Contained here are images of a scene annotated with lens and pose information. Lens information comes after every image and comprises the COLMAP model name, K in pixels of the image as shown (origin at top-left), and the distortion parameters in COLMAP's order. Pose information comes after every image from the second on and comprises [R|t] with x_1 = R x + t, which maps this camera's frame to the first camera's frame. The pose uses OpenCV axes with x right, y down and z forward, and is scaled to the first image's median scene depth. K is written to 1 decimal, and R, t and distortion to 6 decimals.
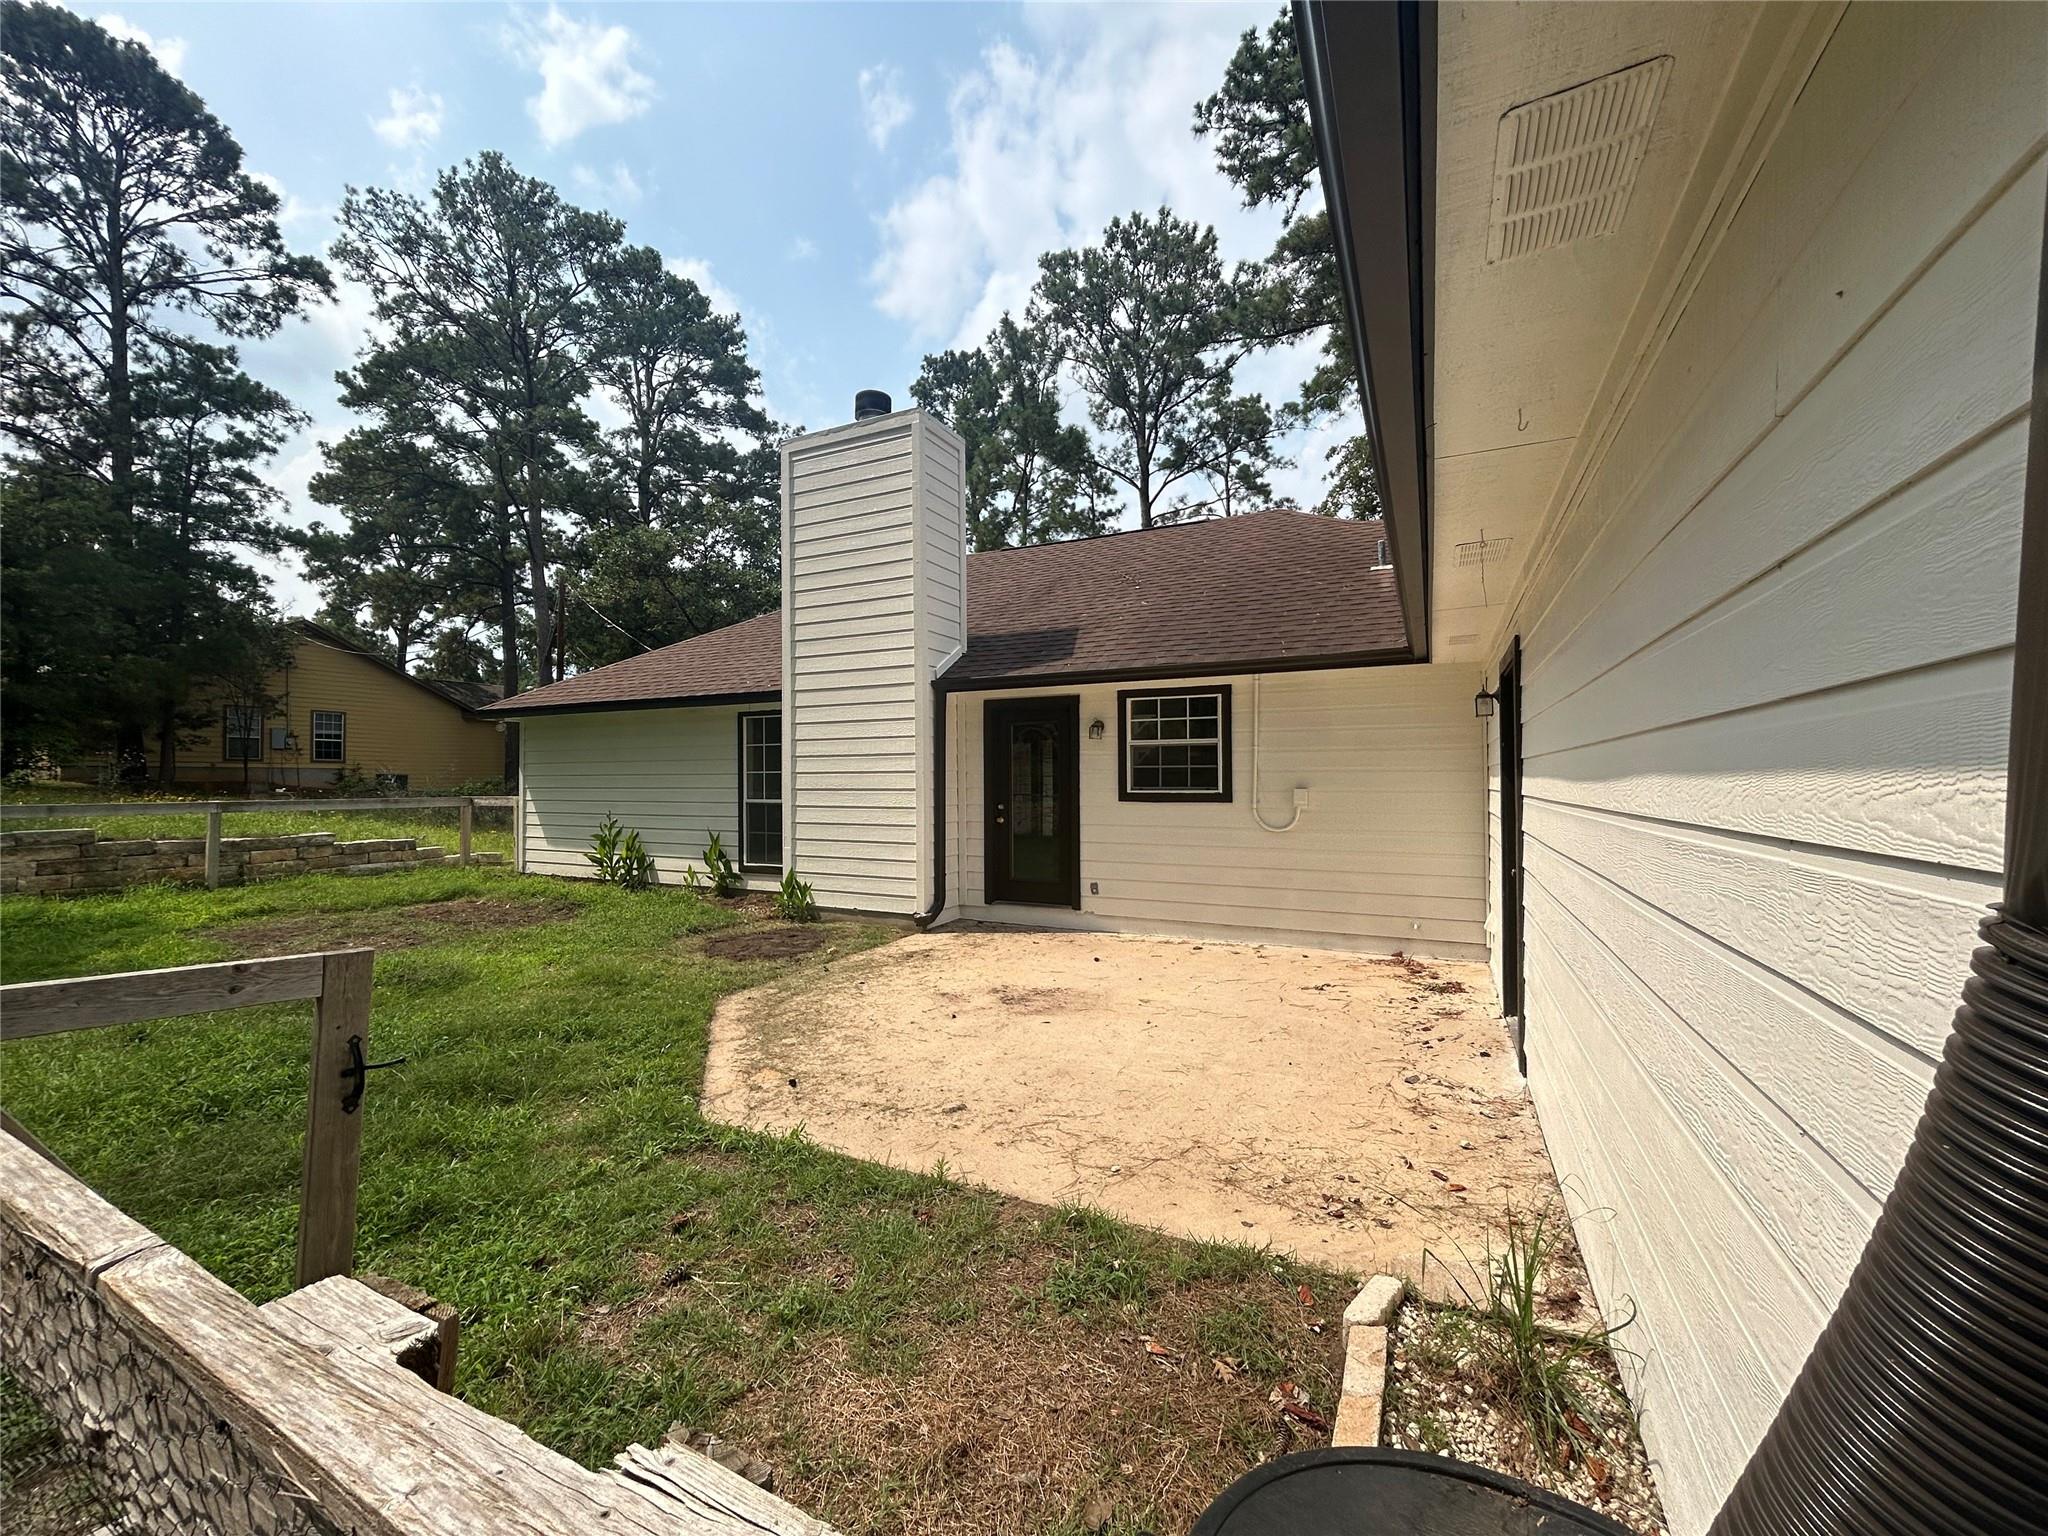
lens RADIAL K [[826.0, 0, 1022.5], [0, 826.0, 768.0], [0, 0, 1]] dist [-0.001443, 0.000586]
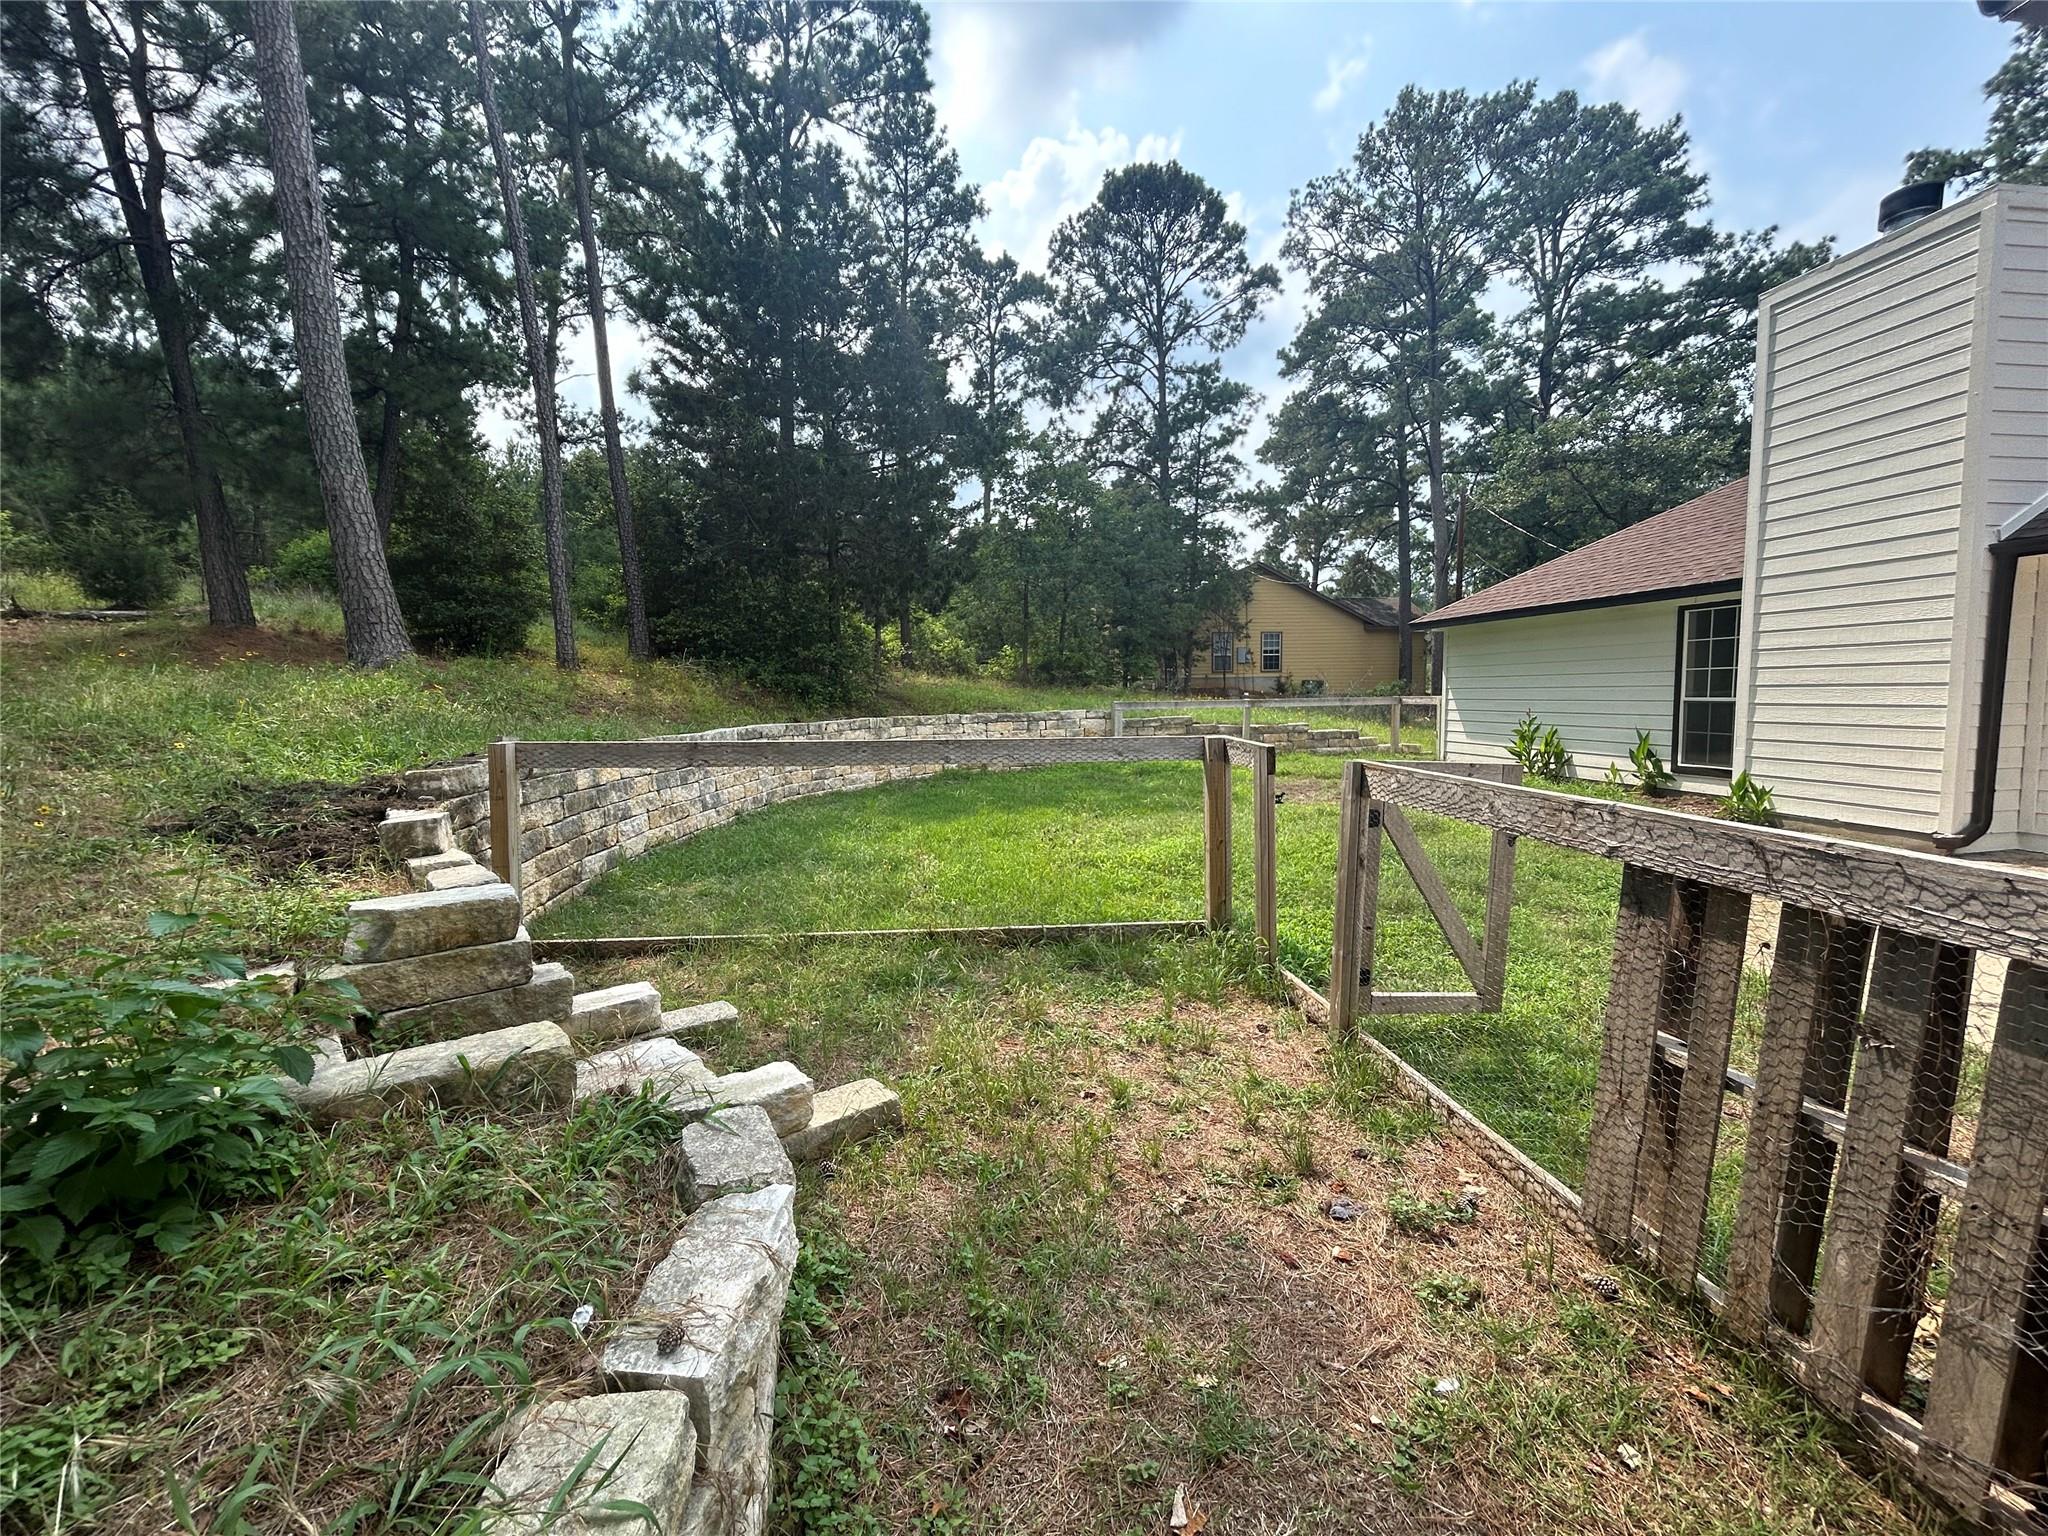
lens RADIAL K [[826.0, 0, 1027.1], [0, 826.0, 766.8], [0, 0, 1]] dist [-0.001443, 0.000586]
pose [[0.569820, 0.068936, -0.818873, 0.007611], [0.025184, 0.994542, 0.101249, 0.000521], [0.821383, -0.078316, 0.564974, -0.064390]]
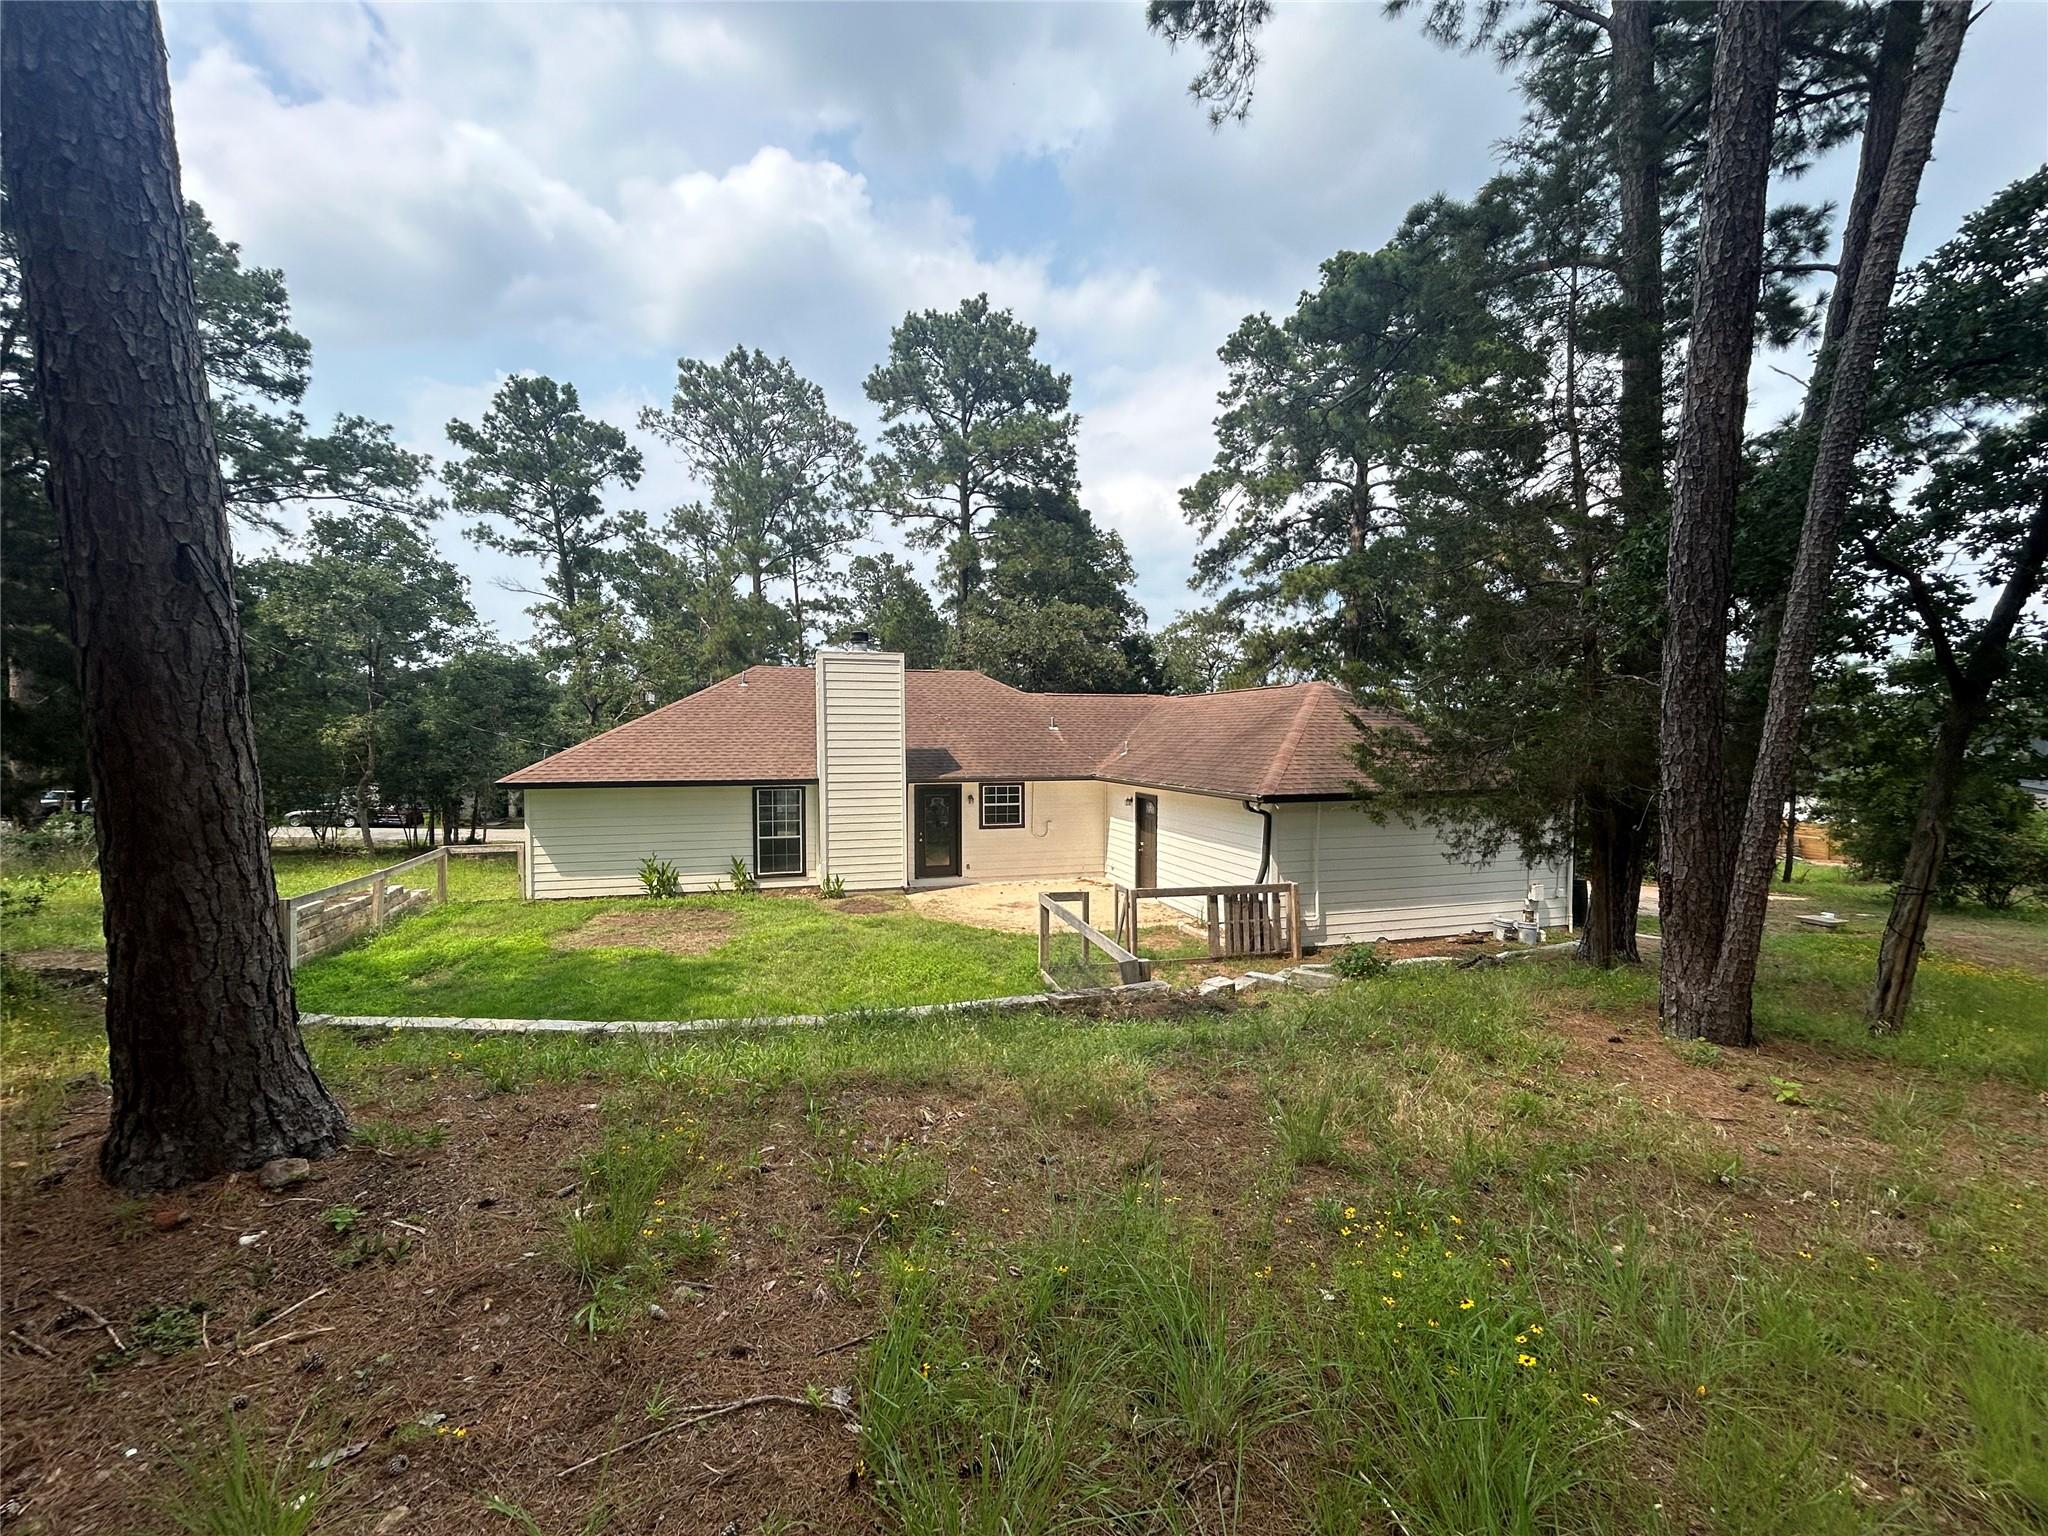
lens RADIAL K [[826.0, 0, 1024.3], [0, 826.0, 761.7], [0, 0, 1]] dist [-0.001443, 0.000586]
pose [[0.746170, -0.014490, 0.665598, -0.395514], [-0.009066, 0.999449, 0.031921, -0.067054], [-0.665694, -0.029853, 0.745627, -0.246906]]
